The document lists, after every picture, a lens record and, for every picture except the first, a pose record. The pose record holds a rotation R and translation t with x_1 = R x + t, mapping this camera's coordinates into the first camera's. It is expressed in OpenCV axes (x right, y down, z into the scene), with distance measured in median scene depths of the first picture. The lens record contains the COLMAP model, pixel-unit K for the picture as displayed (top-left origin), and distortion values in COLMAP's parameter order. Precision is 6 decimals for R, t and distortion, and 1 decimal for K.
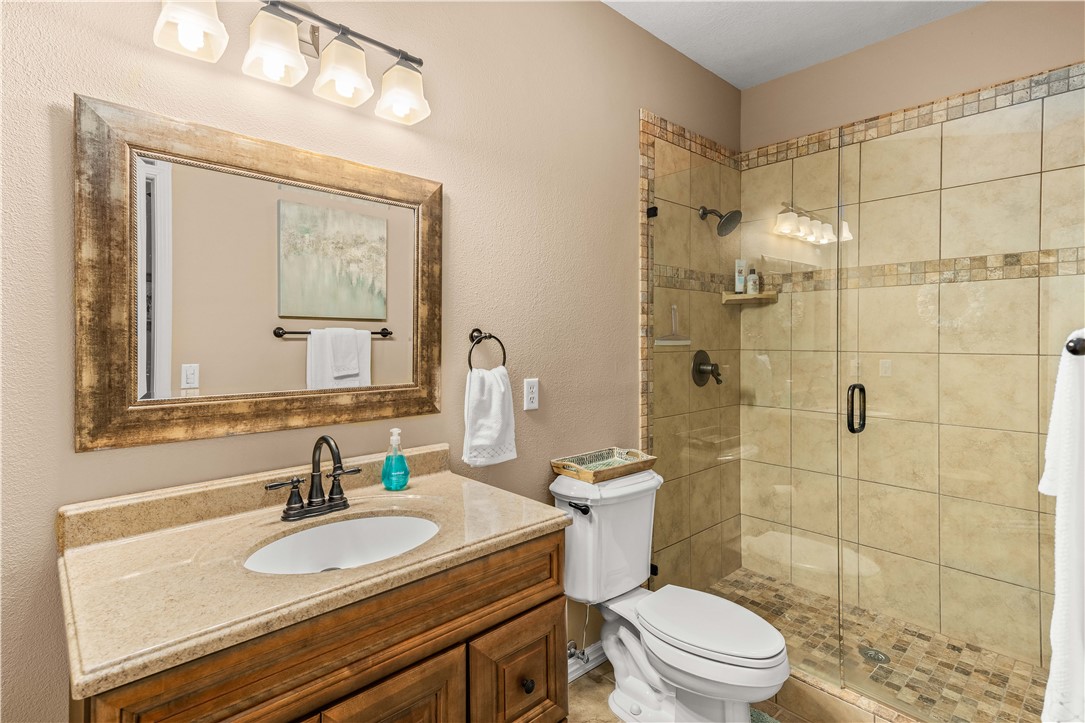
lens RADIAL K [[531.0, 0, 545.1], [0, 531.0, 357.4], [0, 0, 1]] dist [0.017865, -0.000507]
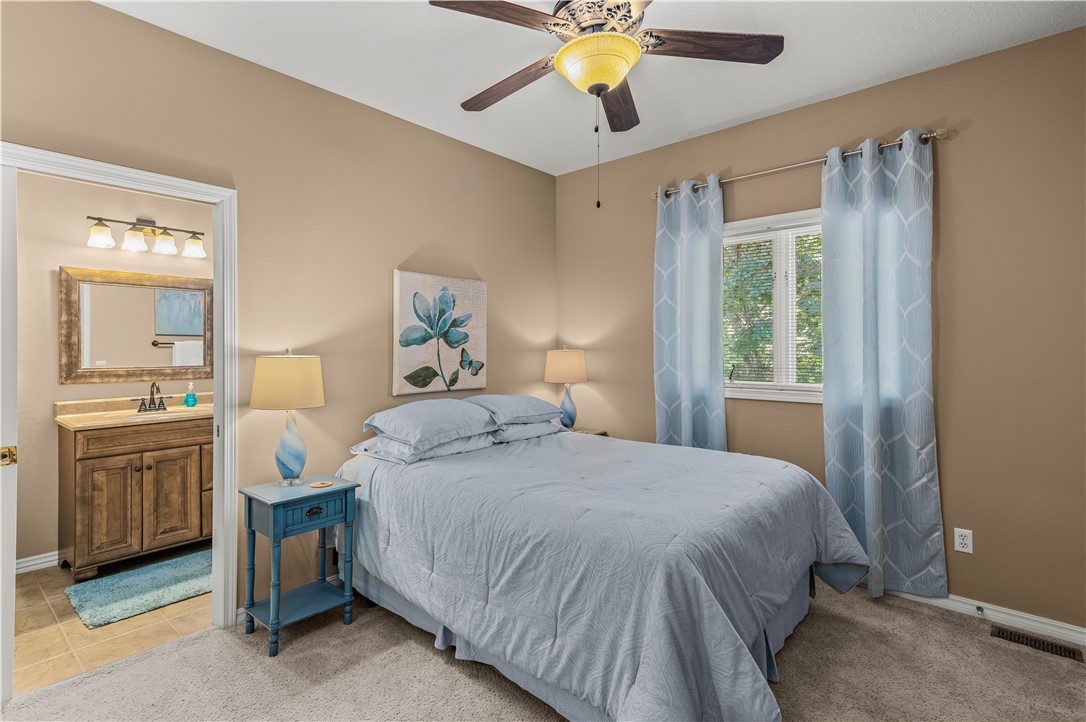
lens RADIAL K [[531.5, 0, 542.0], [0, 531.5, 362.5], [0, 0, 1]] dist [0.017865, -0.000507]
pose [[0.994790, -0.007906, 0.101643, 1.350642], [0.008527, 0.999948, -0.005673, 0.083770], [-0.101592, 0.006511, 0.994805, -2.040414]]
